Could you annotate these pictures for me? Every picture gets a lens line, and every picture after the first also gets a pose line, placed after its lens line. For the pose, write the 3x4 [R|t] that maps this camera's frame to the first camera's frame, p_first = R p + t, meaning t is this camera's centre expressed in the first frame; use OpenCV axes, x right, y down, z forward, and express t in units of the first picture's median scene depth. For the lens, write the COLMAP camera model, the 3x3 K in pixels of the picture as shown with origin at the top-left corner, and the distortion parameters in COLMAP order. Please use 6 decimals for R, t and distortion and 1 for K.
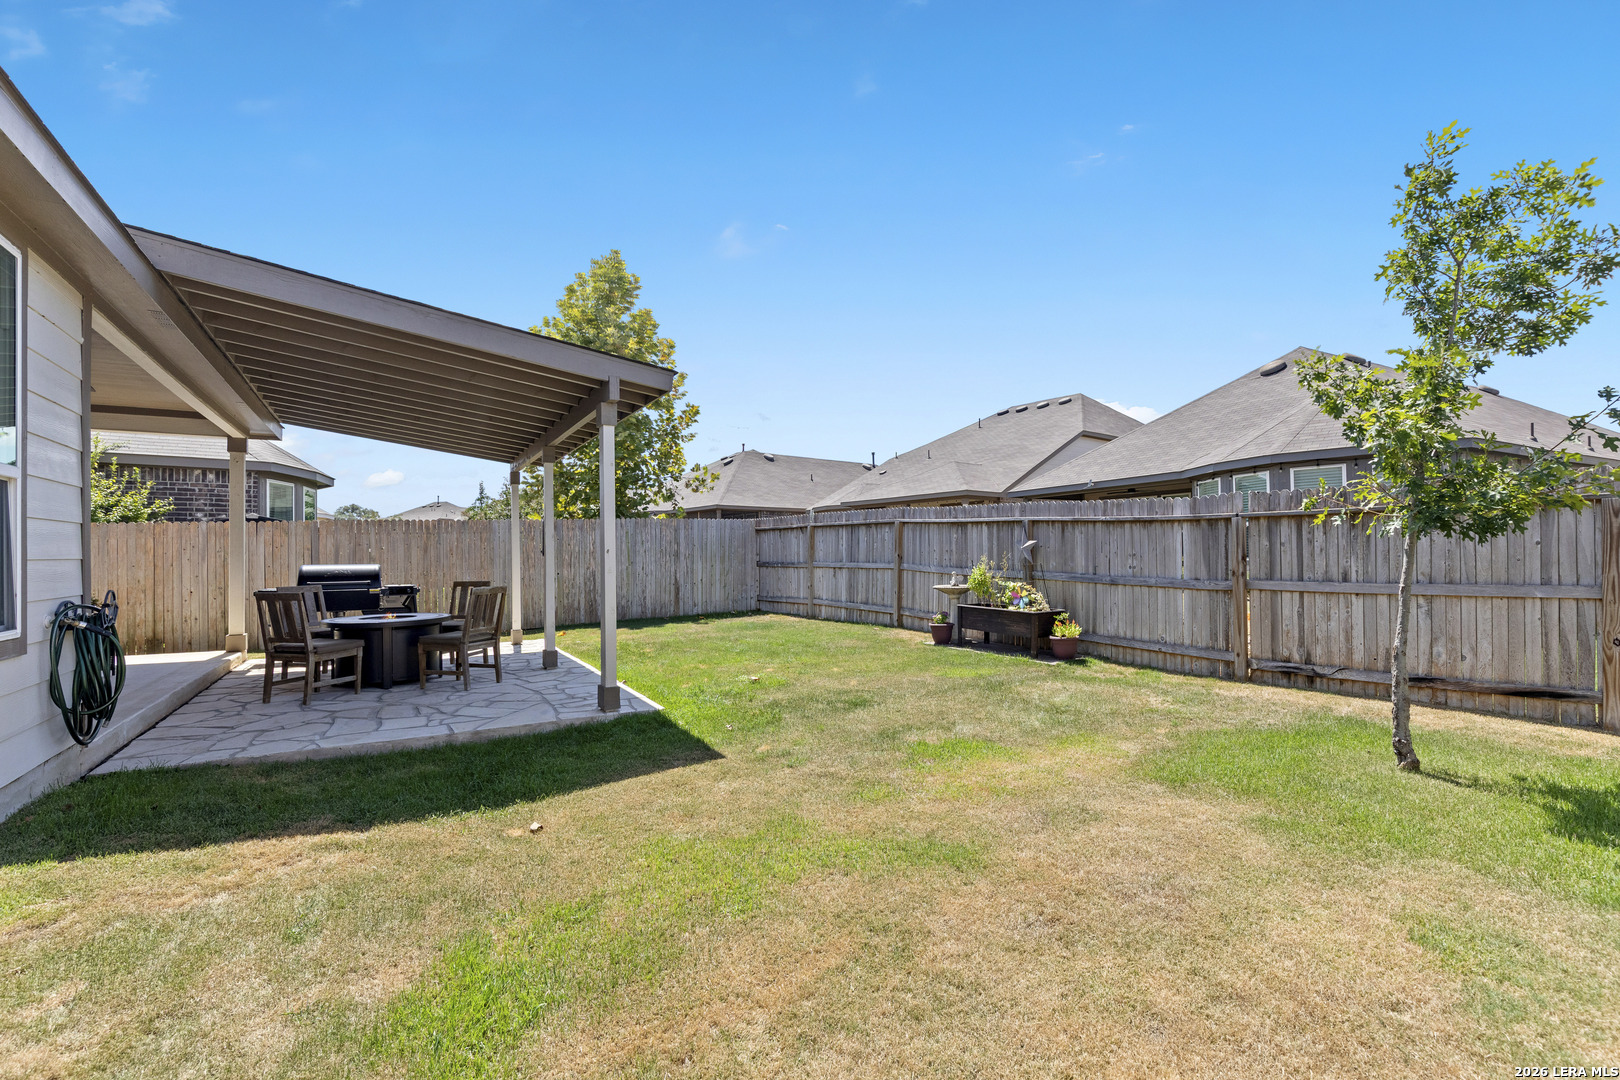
lens RADIAL K [[726.8, 0, 812.9], [0, 726.8, 553.5], [0, 0, 1]] dist [0.012189, -0.001480]
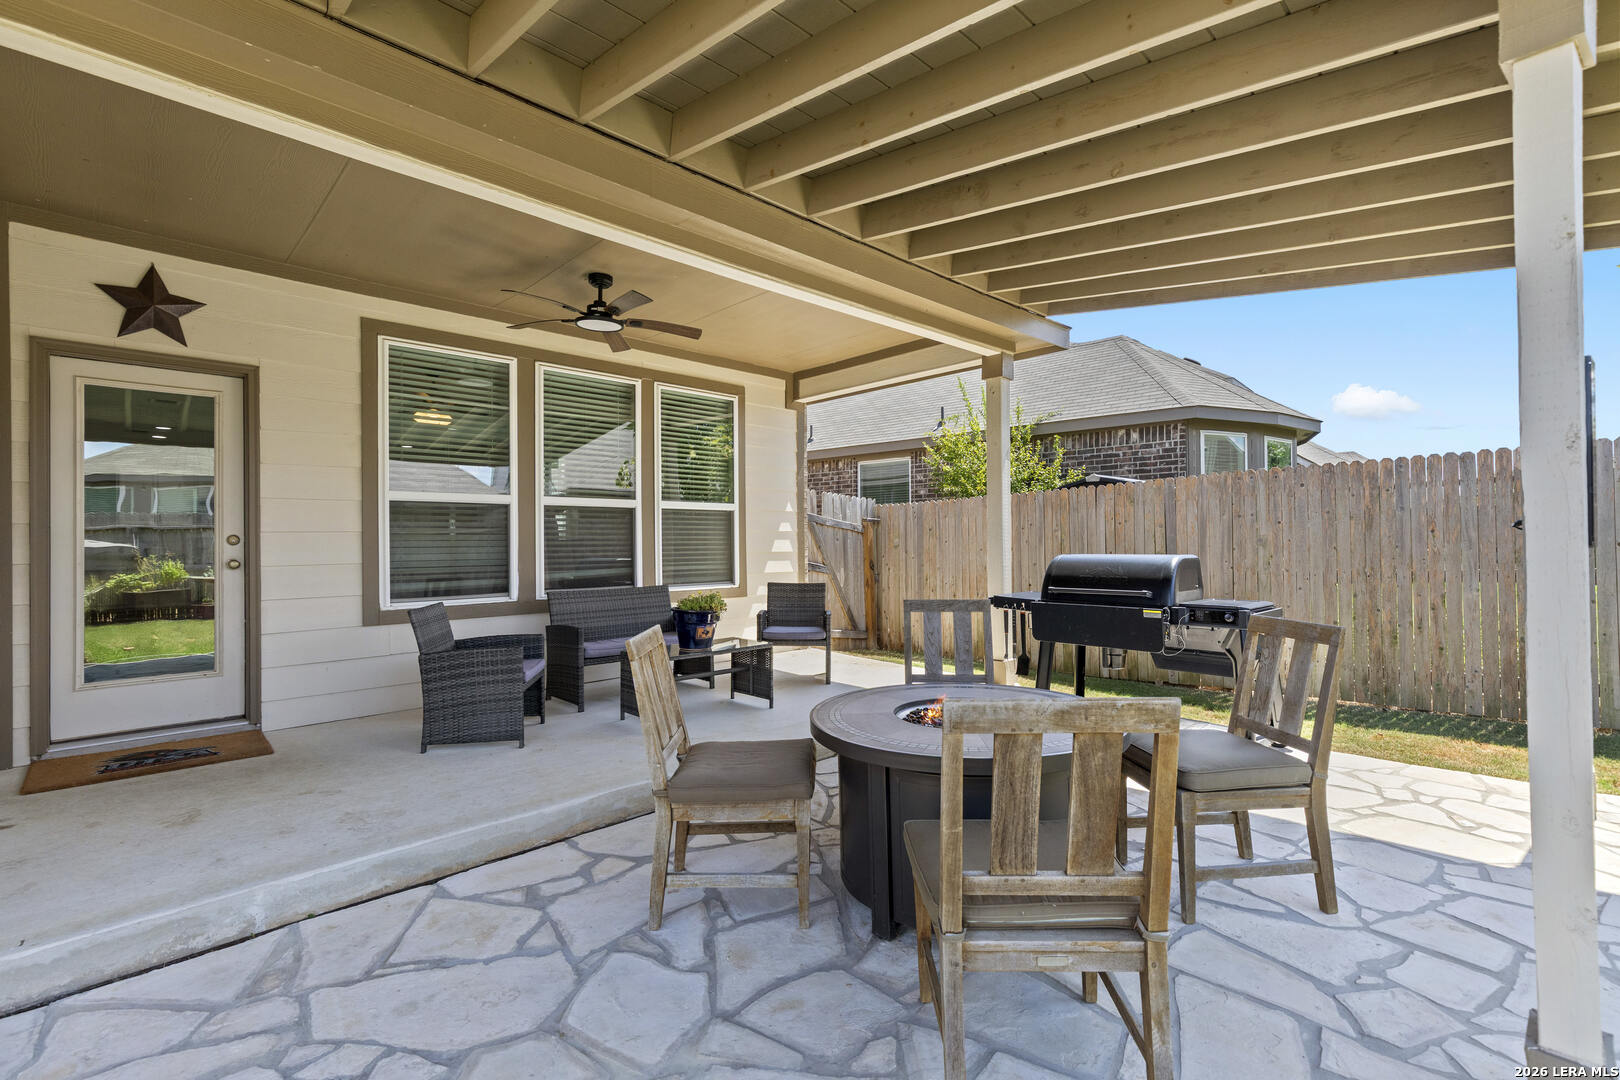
lens RADIAL K [[726.8, 0, 823.8], [0, 726.8, 533.3], [0, 0, 1]] dist [0.012189, -0.001480]
pose [[0.246248, -0.004509, -0.969196, -0.154557], [0.010263, 0.999945, -0.002044, -0.000849], [0.969152, -0.009444, 0.246281, 0.535155]]
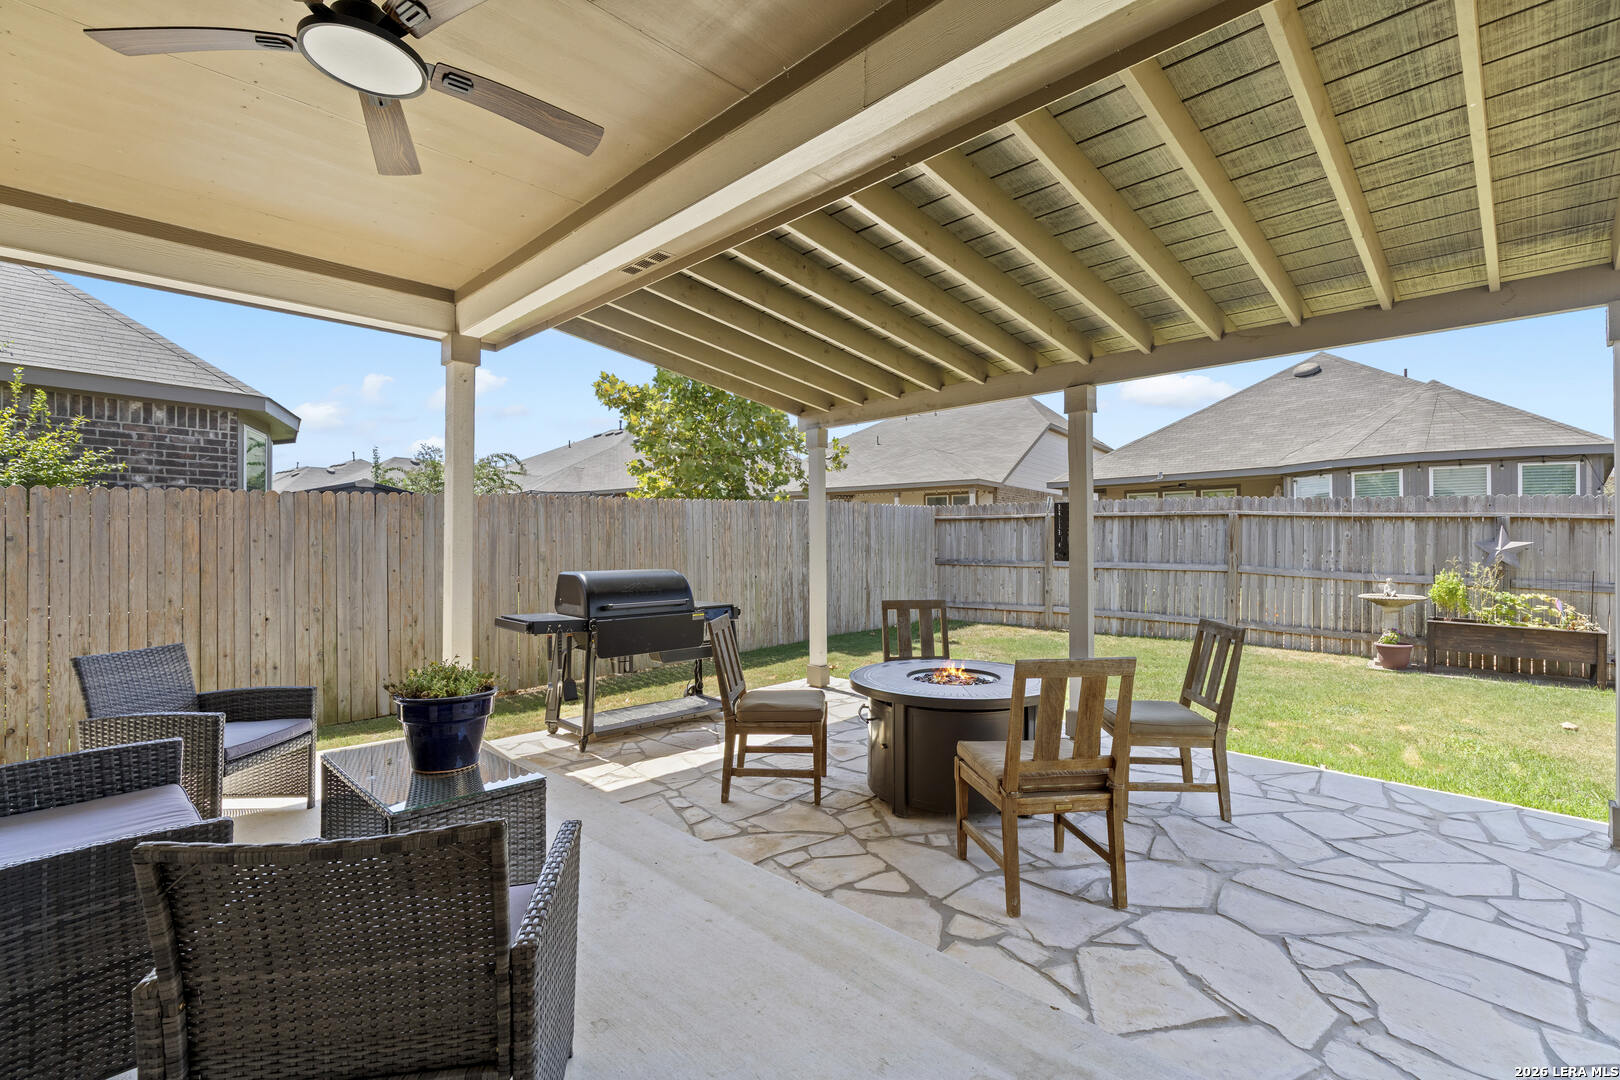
lens RADIAL K [[726.8, 0, 818.8], [0, 726.8, 542.5], [0, 0, 1]] dist [0.012189, -0.001480]
pose [[0.963178, 0.008996, 0.268714, -0.523823], [-0.009568, 0.999954, 0.000817, -0.007740], [-0.268695, -0.003358, 0.963220, 0.318135]]
